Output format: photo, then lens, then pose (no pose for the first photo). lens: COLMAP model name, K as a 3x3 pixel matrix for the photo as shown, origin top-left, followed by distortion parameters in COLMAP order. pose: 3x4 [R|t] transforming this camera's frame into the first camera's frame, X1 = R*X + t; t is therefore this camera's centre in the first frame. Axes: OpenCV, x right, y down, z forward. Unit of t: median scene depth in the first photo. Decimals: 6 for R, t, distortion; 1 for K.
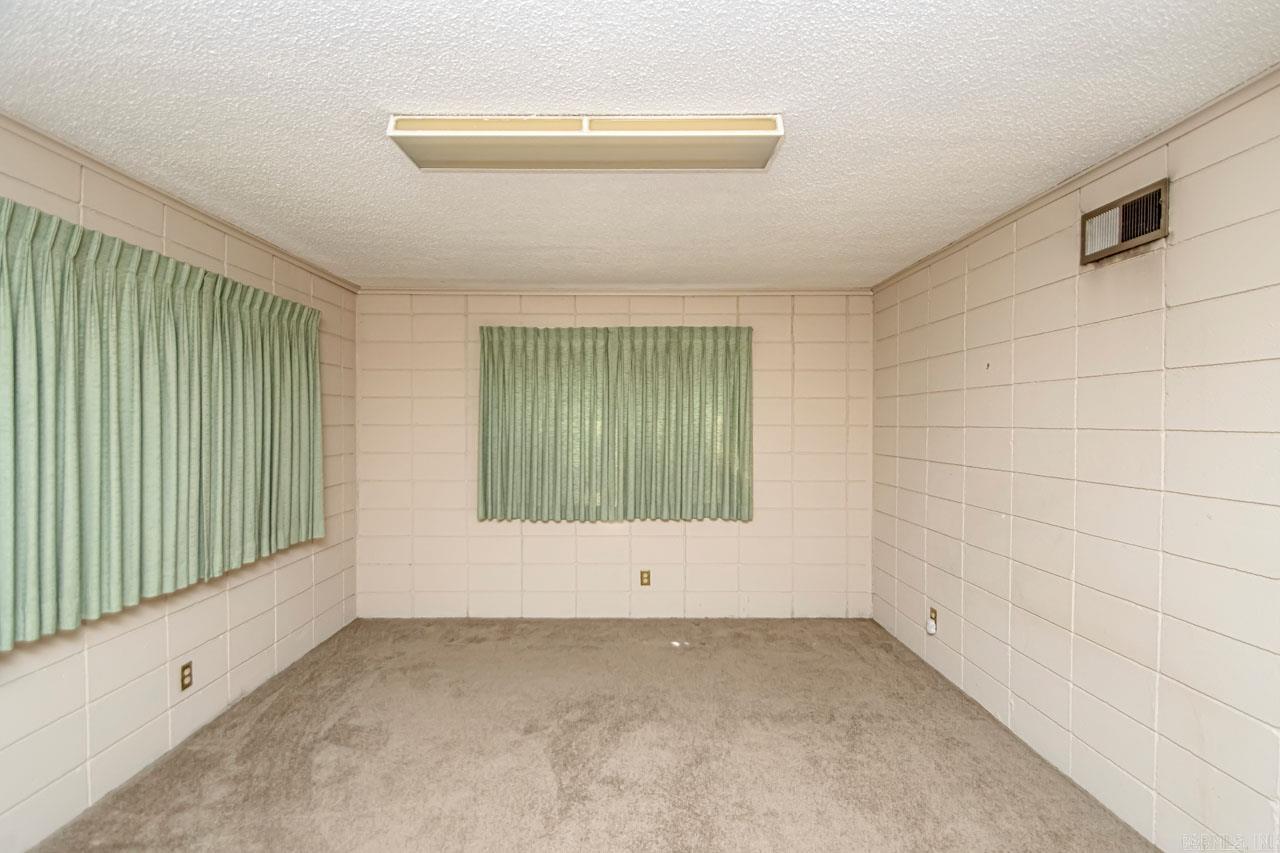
lens RADIAL K [[612.6, 0, 641.2], [0, 612.6, 424.7], [0, 0, 1]] dist [0.004076, -0.009110]
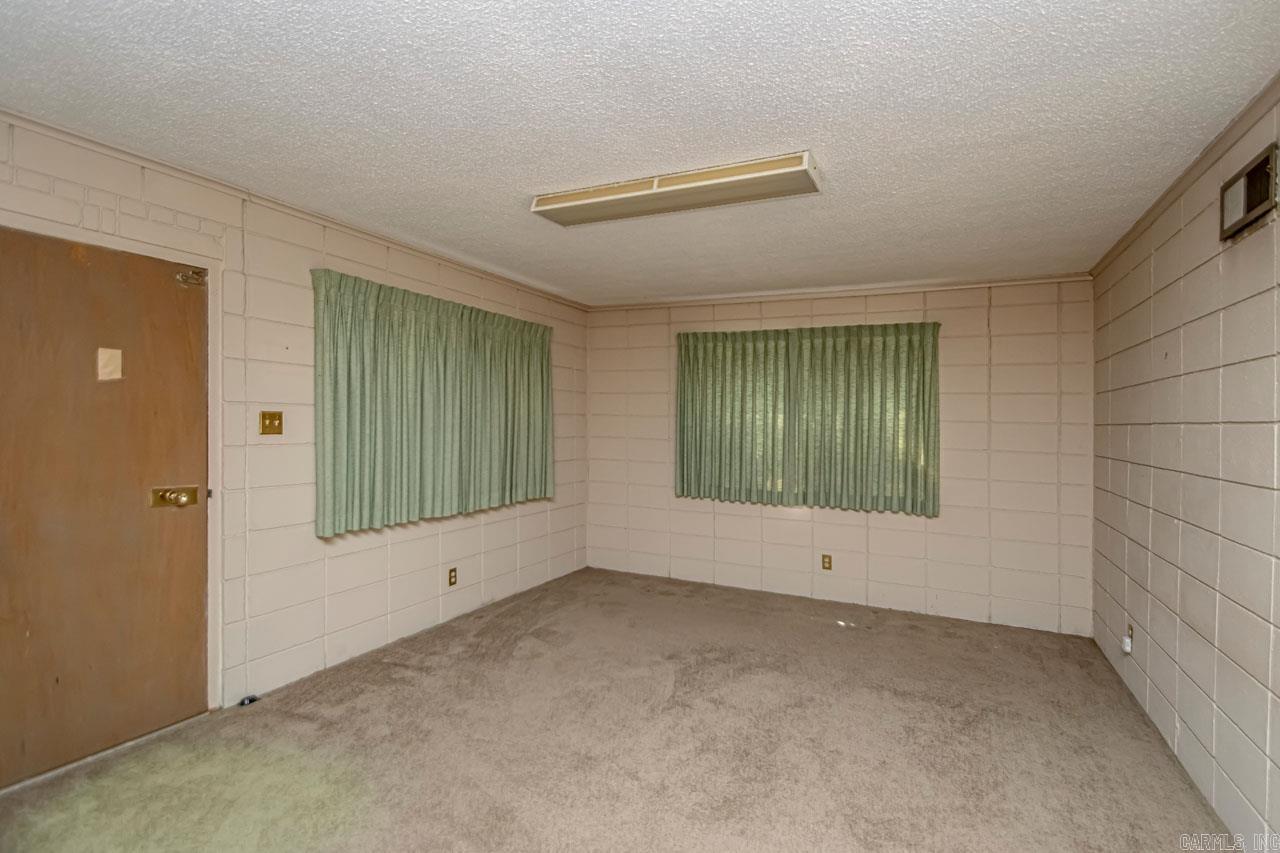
lens RADIAL K [[599.1, 0, 663.2], [0, 599.1, 428.9], [0, 0, 1]] dist [0.008519, -0.013392]
pose [[0.915319, 0.022481, -0.402103, 0.235086], [-0.019979, 0.999746, 0.010414, 0.018062], [0.402235, -0.001498, 0.915535, -0.102767]]
